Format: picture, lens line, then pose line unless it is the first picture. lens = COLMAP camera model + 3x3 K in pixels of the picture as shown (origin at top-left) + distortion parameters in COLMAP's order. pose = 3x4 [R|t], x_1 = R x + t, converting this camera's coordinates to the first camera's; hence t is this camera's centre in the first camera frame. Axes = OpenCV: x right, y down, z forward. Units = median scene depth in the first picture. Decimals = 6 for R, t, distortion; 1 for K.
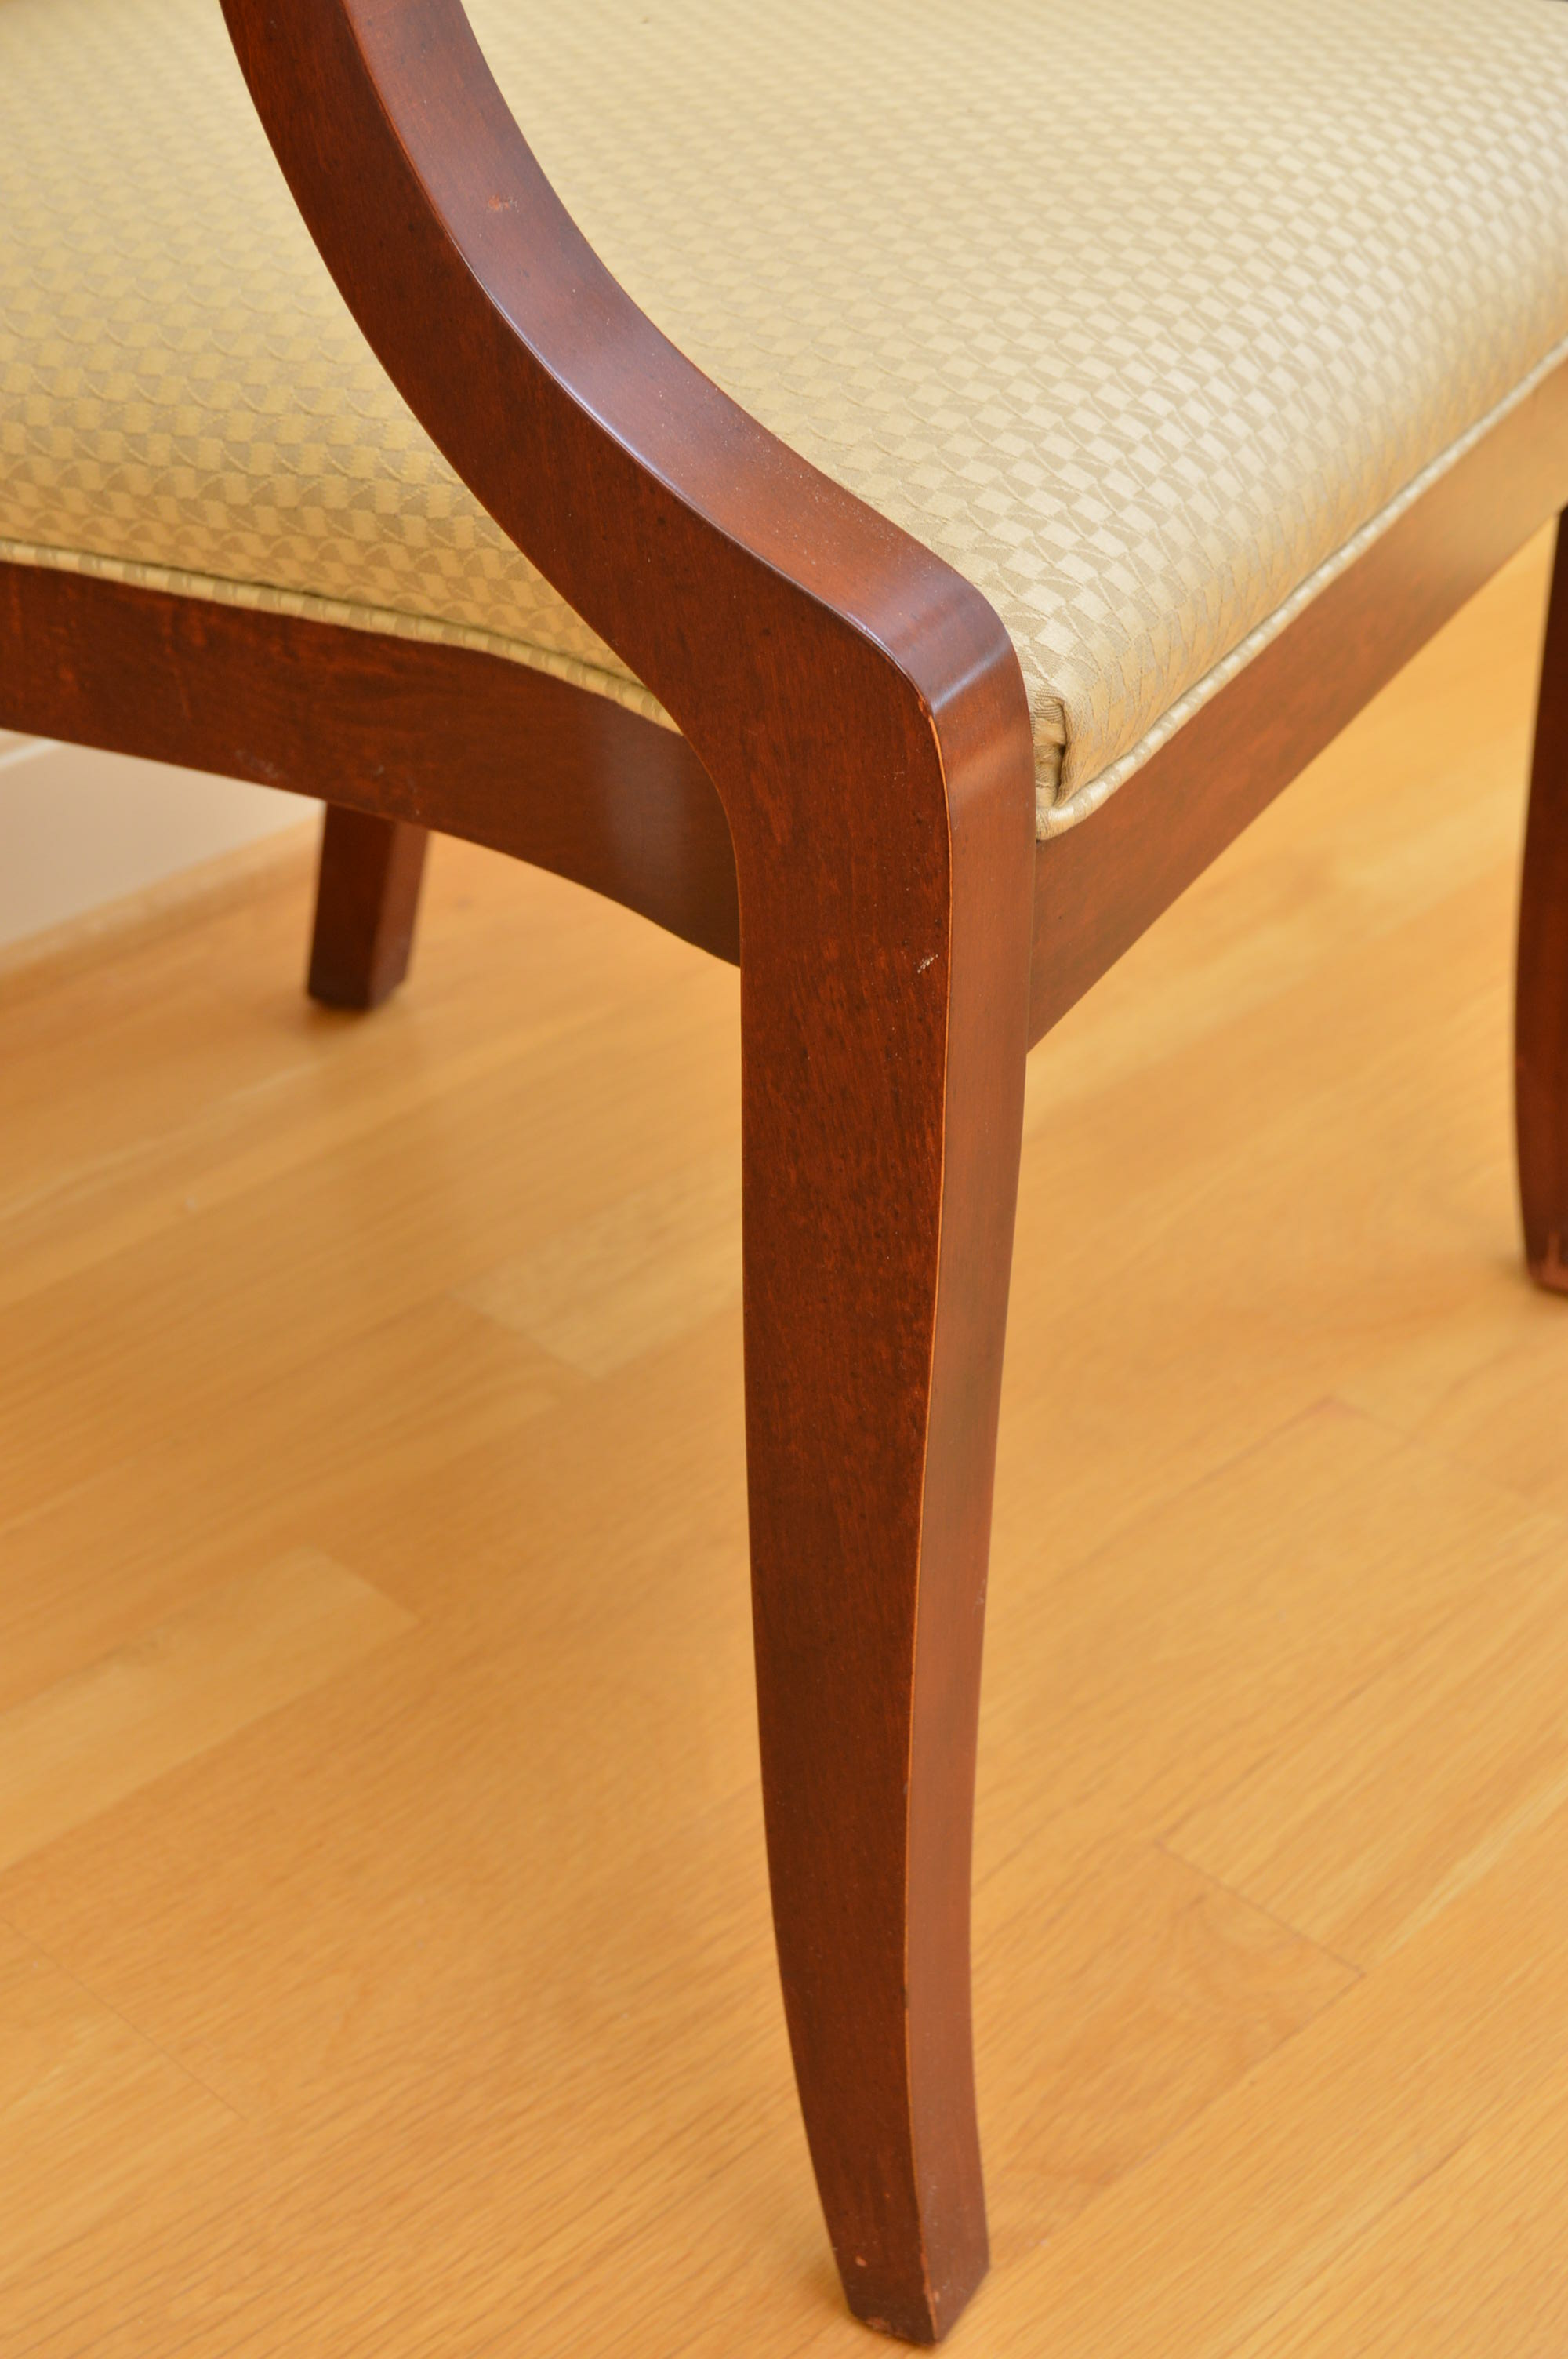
lens RADIAL K [[3757.1, 0, 784.0], [0, 3757.1, 1179.5], [0, 0, 1]] dist [-0.016958, -0.040433]
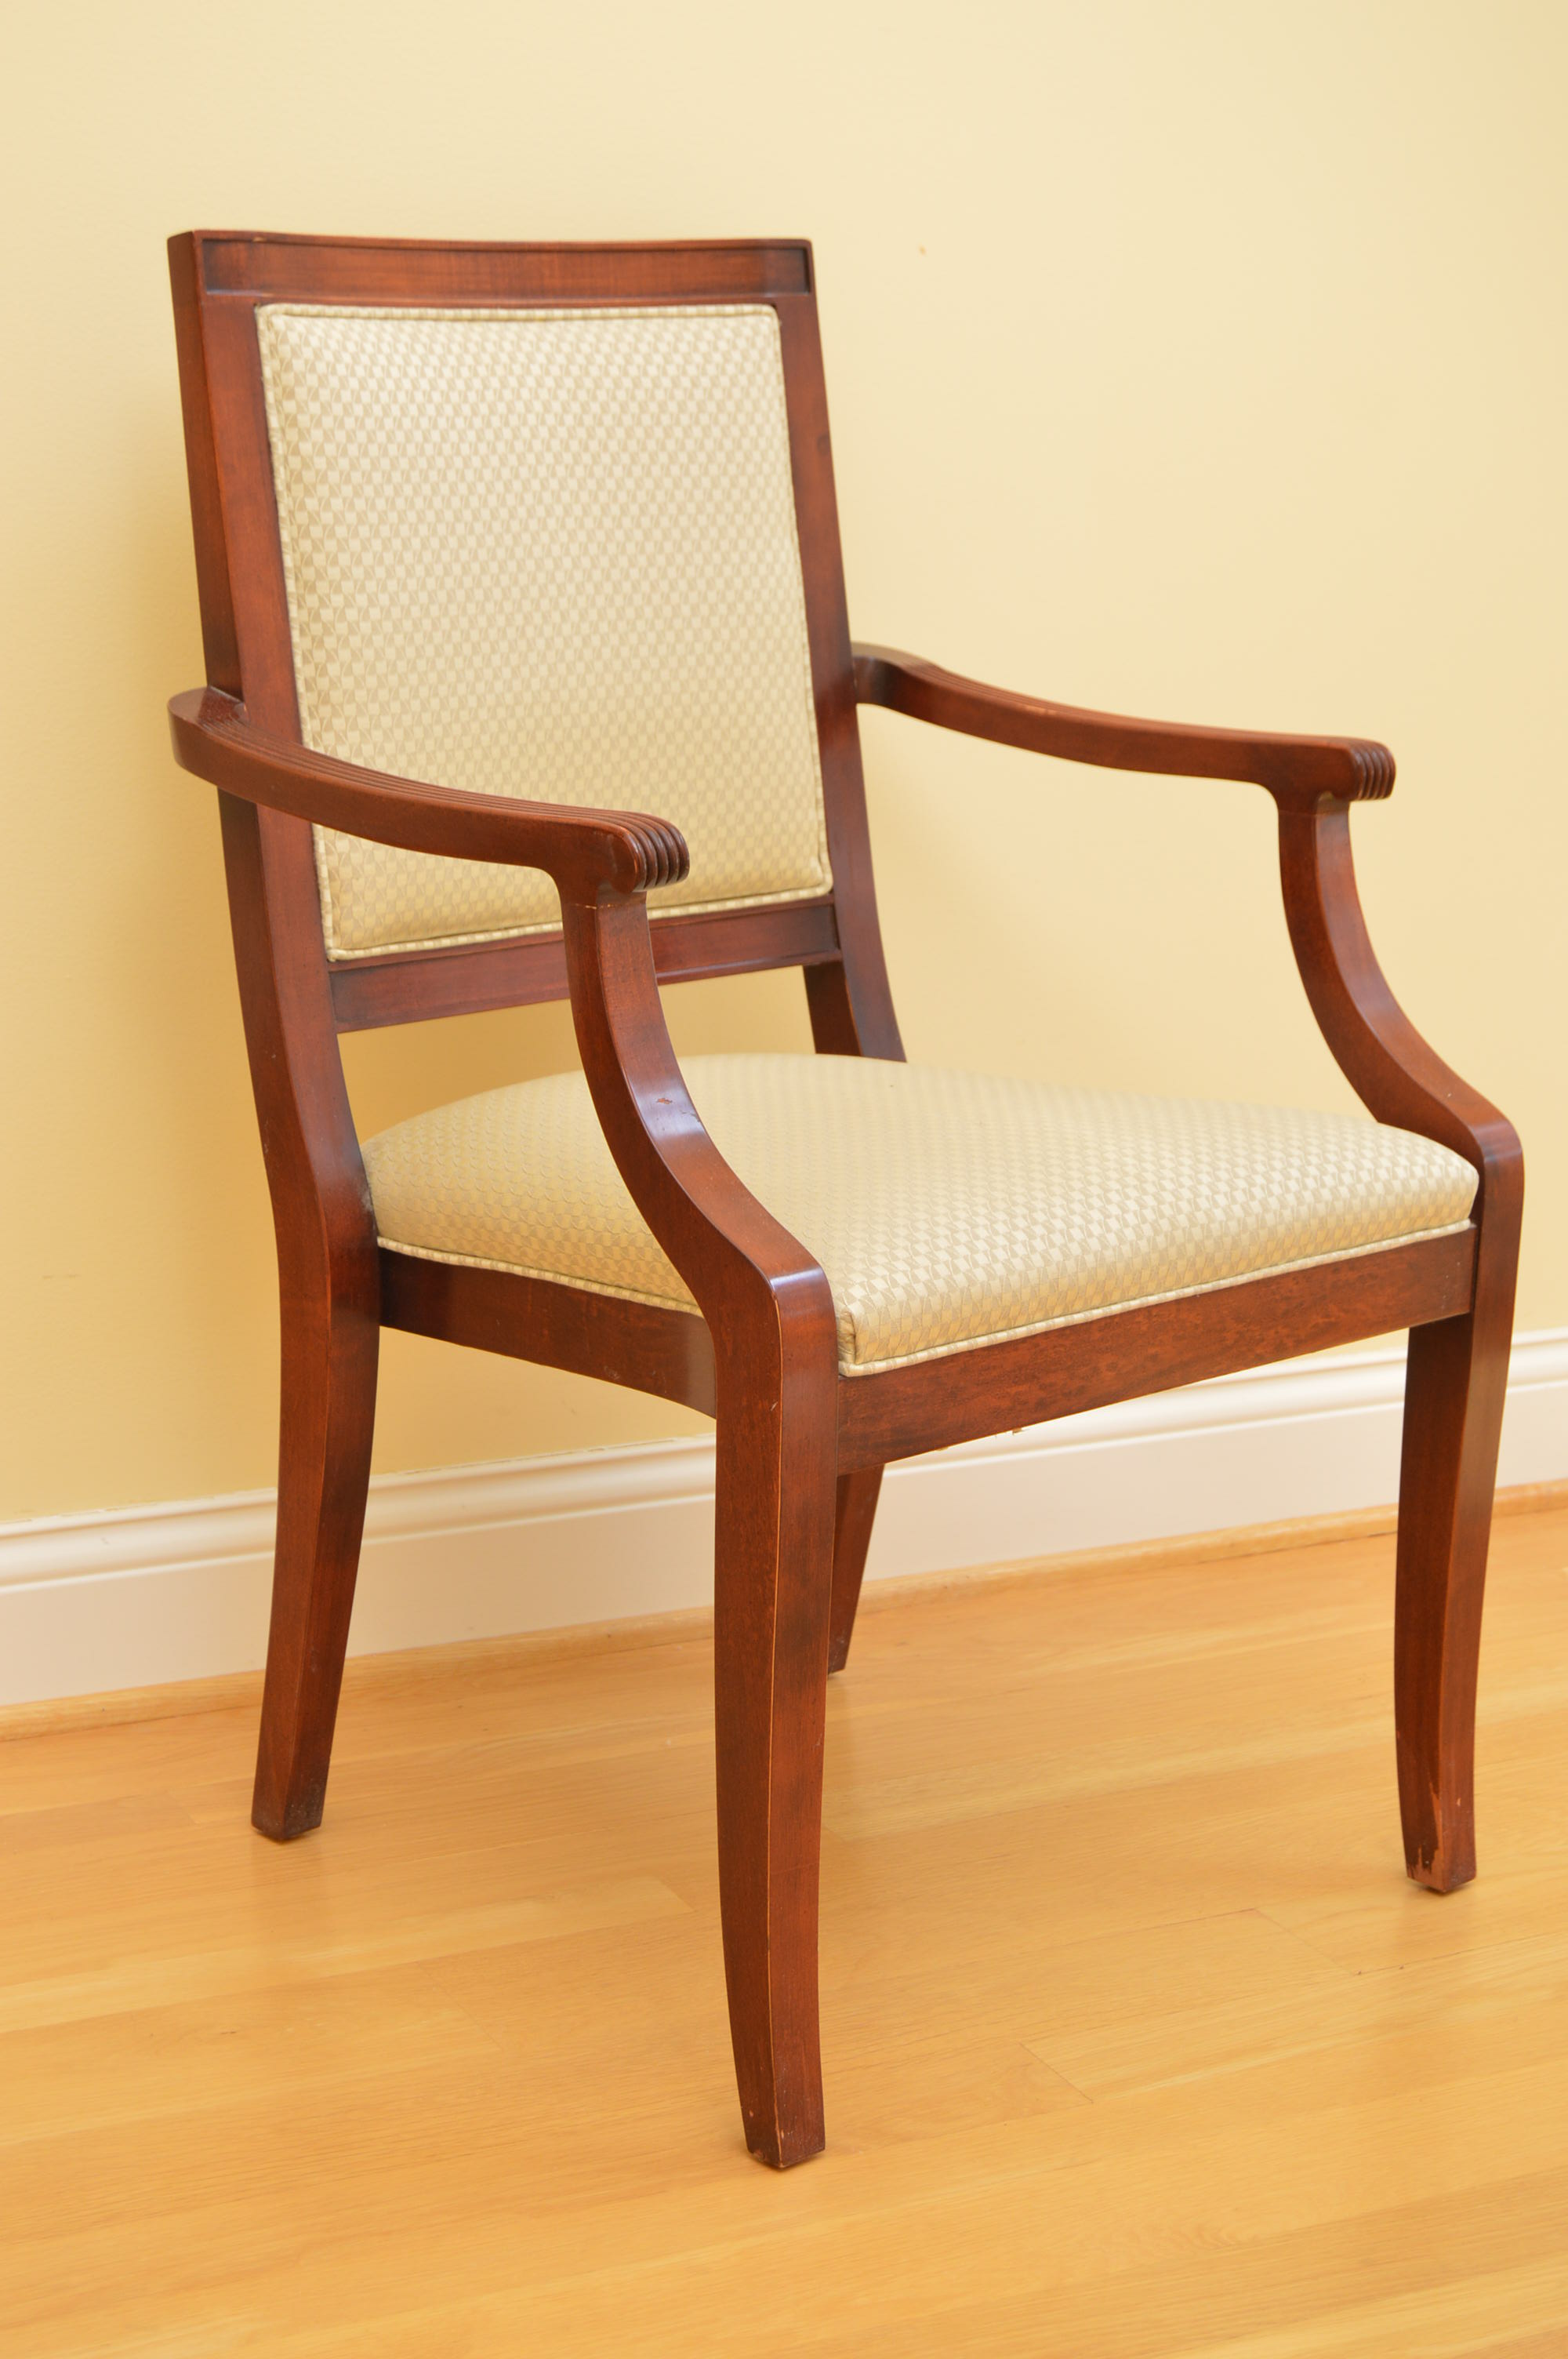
lens RADIAL K [[4210.3, 0, 784.0], [0, 4210.3, 1179.5], [0, 0, 1]] dist [-0.032365, -0.201609]
pose [[0.944049, 0.084361, -0.318835, 0.752658], [-0.186461, 0.933923, -0.304991, 0.531908], [0.272038, 0.347377, 0.897399, -1.260497]]
